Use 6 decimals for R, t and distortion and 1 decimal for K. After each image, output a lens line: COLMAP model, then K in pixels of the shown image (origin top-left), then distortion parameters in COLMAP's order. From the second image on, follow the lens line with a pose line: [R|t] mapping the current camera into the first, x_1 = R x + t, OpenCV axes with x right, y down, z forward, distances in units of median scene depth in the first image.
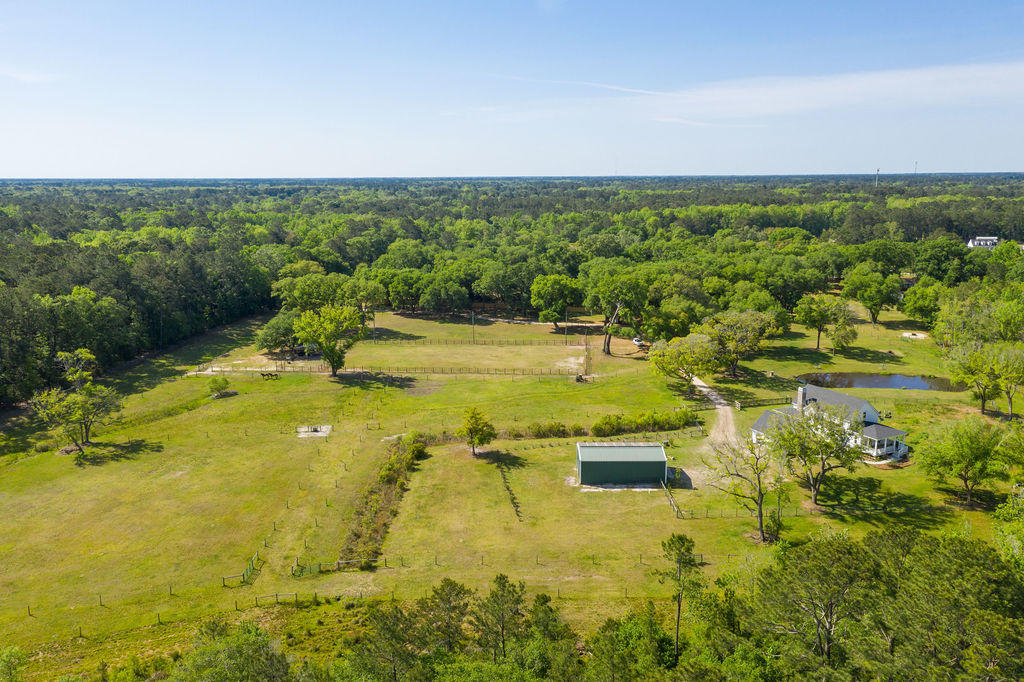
lens RADIAL K [[811.7, 0, 510.9], [0, 811.7, 334.9], [0, 0, 1]] dist [0.006169, 0.023115]
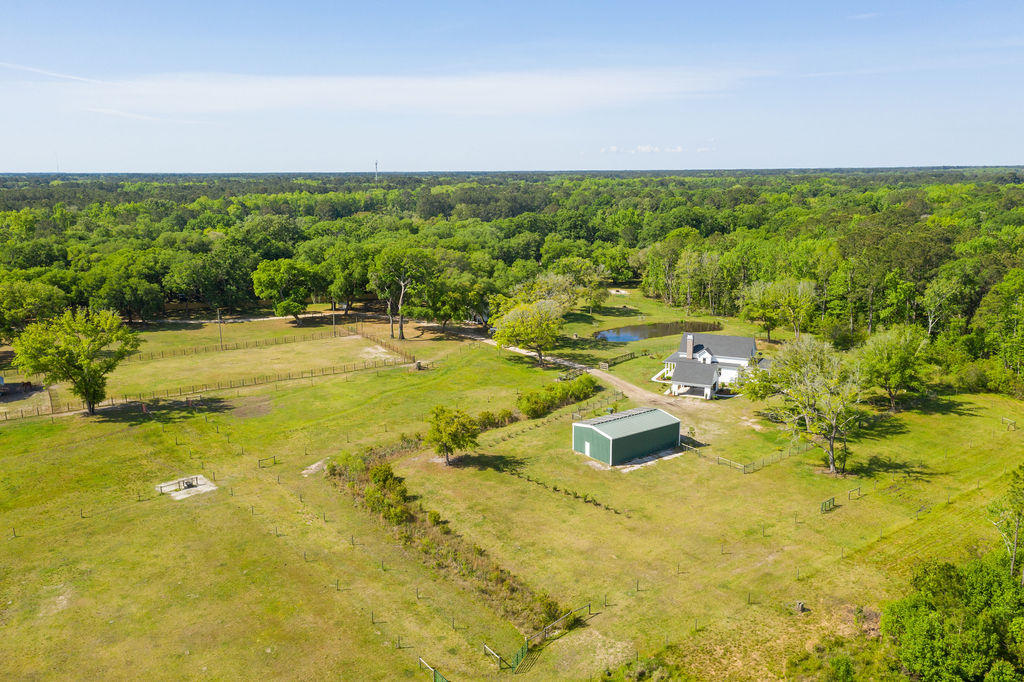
lens RADIAL K [[811.7, 0, 514.1], [0, 811.7, 342.7], [0, 0, 1]] dist [0.006169, 0.023115]
pose [[0.800710, -0.121450, 0.586611, -0.318935], [0.115186, 0.992174, 0.048190, -0.001110], [-0.587873, 0.028983, 0.808434, 0.227930]]
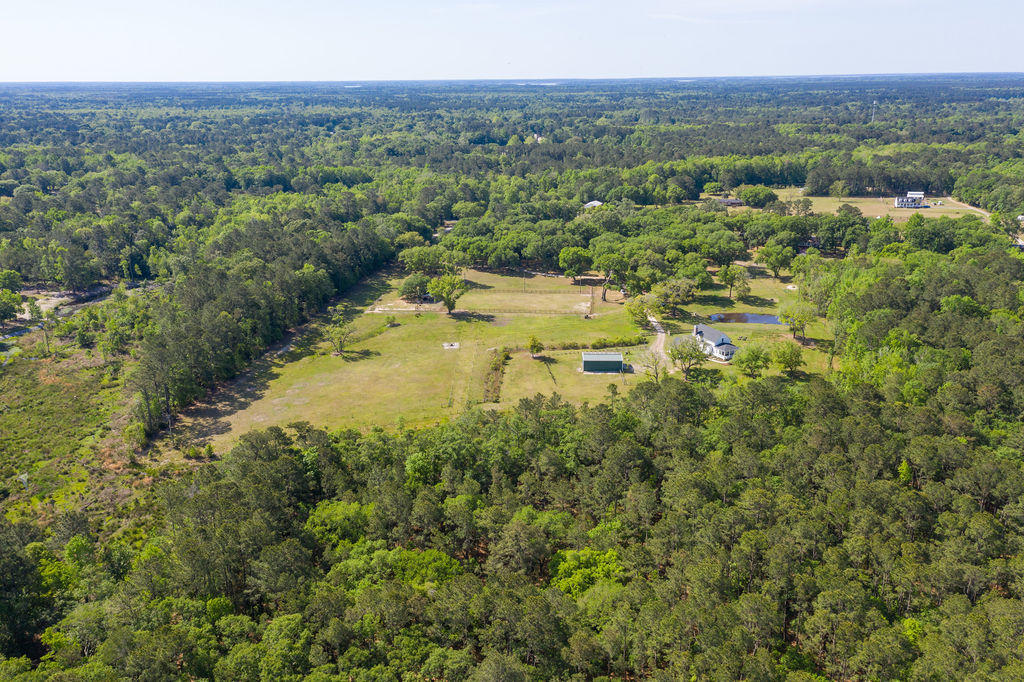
lens RADIAL K [[811.7, 0, 509.3], [0, 811.7, 341.6], [0, 0, 1]] dist [0.006169, 0.023115]
pose [[0.999576, 0.004776, -0.028713, -0.033405], [-0.001231, 0.992501, 0.122227, -0.104964], [0.029081, -0.122140, 0.992087, -0.754509]]
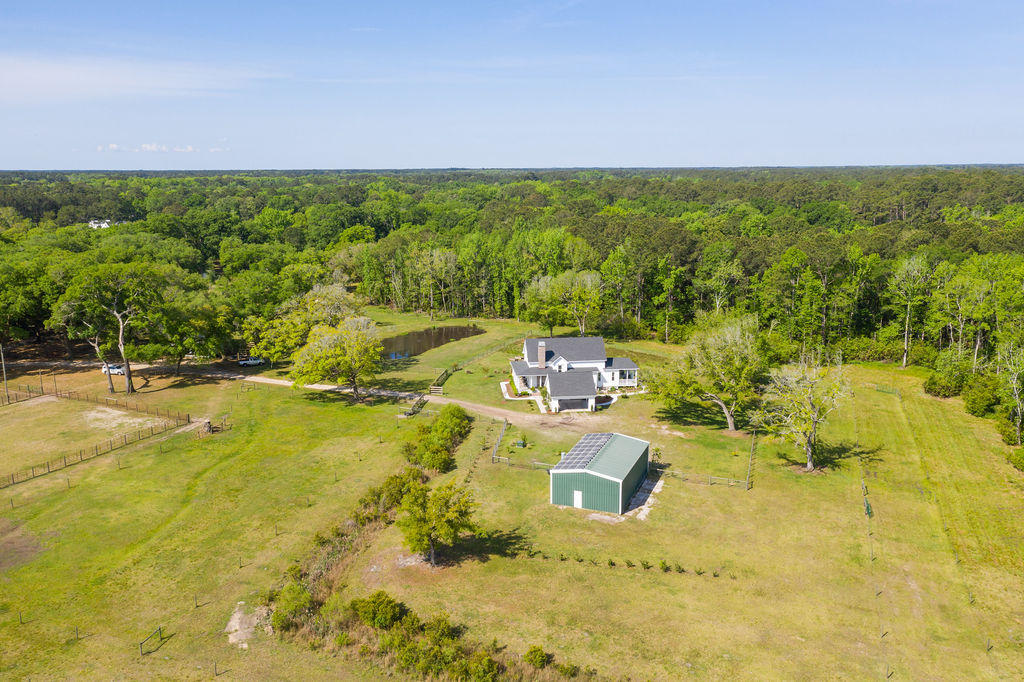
lens RADIAL K [[811.7, 0, 511.4], [0, 811.7, 341.7], [0, 0, 1]] dist [0.006169, 0.023115]
pose [[0.354081, -0.188926, 0.915933, -0.359997], [0.182571, 0.974503, 0.130429, -0.044352], [-0.917221, 0.121041, 0.379546, 0.518302]]
